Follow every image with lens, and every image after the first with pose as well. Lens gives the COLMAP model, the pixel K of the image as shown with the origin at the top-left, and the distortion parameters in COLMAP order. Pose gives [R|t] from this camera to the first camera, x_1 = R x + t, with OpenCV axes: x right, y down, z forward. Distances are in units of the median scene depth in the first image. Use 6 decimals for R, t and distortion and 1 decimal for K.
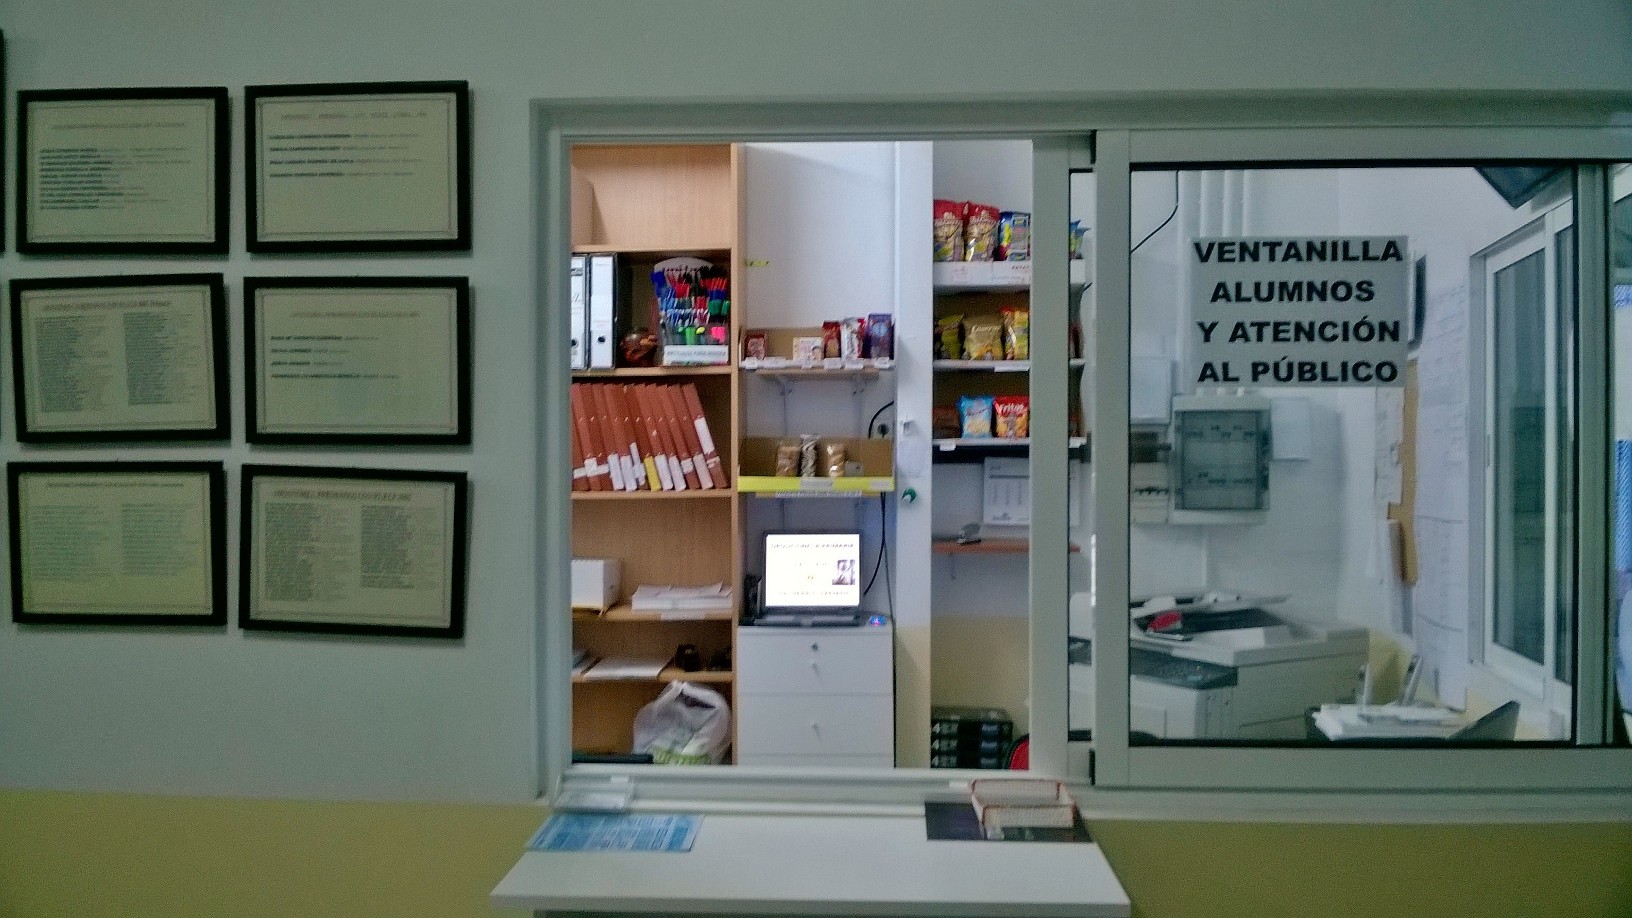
lens RADIAL K [[1238.5, 0, 816.0], [0, 1238.5, 459.0], [0, 0, 1]] dist [0.002205, -0.098859]
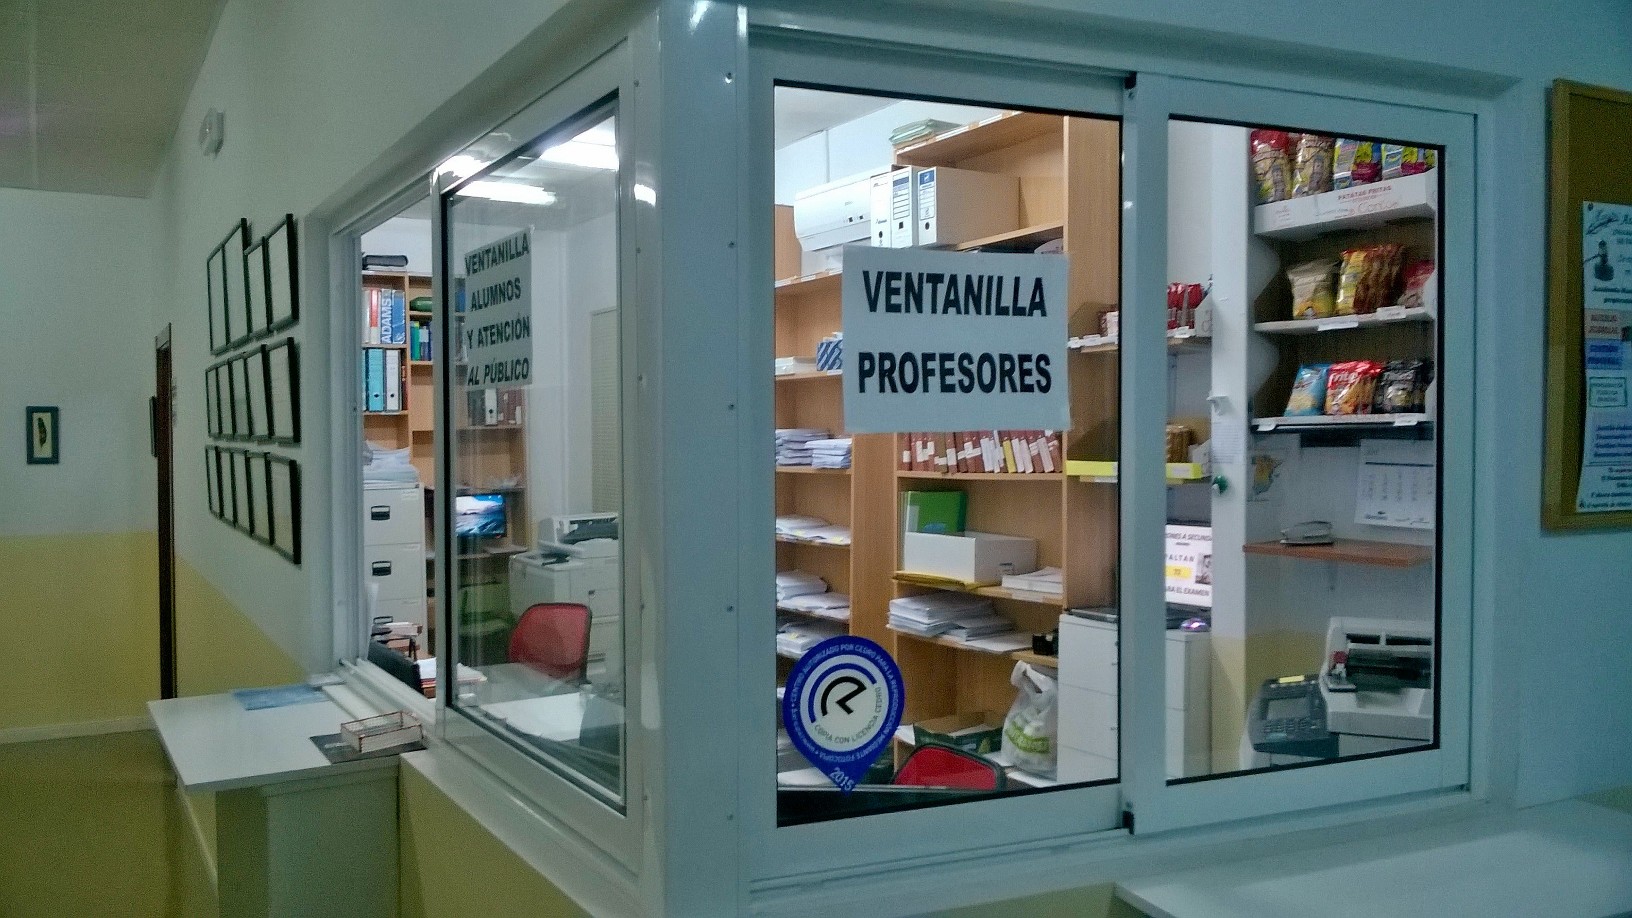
lens RADIAL K [[1238.5, 0, 816.0], [0, 1238.5, 459.0], [0, 0, 1]] dist [0.002205, -0.098859]
pose [[0.569791, 0.010146, -0.821727, 0.618898], [0.007983, 0.999808, 0.017880, -0.005676], [0.821751, -0.016748, 0.569601, 0.283004]]
